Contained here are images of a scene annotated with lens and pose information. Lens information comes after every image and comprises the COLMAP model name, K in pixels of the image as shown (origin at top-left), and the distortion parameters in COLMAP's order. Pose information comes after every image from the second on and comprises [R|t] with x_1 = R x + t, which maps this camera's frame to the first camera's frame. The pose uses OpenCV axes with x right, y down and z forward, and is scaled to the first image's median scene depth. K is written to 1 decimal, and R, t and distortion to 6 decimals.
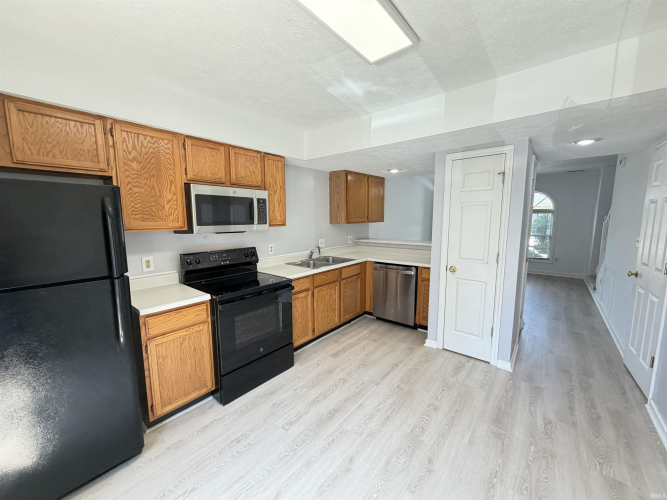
lens RADIAL K [[266.0, 0, 331.4], [0, 266.0, 250.4], [0, 0, 1]] dist [0.000085, -0.000117]
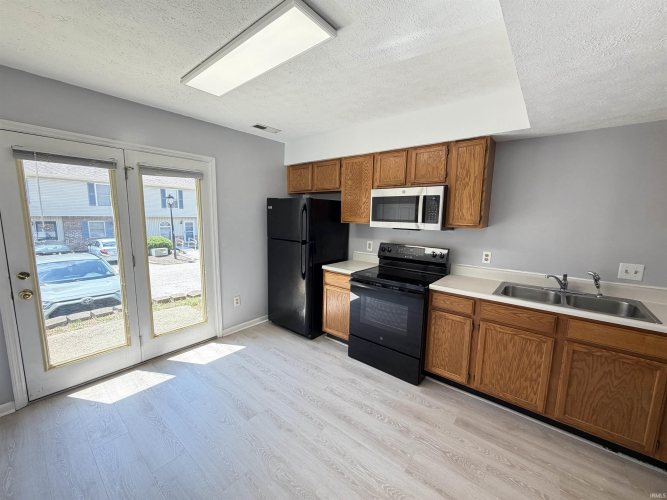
lens RADIAL K [[266.0, 0, 331.4], [0, 266.0, 250.4], [0, 0, 1]] dist [0.000085, -0.000117]
pose [[-0.001778, 0.140478, -0.990082, 0.684384], [-0.141428, 0.980097, 0.139315, -0.087641], [0.989947, 0.140273, 0.018125, 0.665576]]
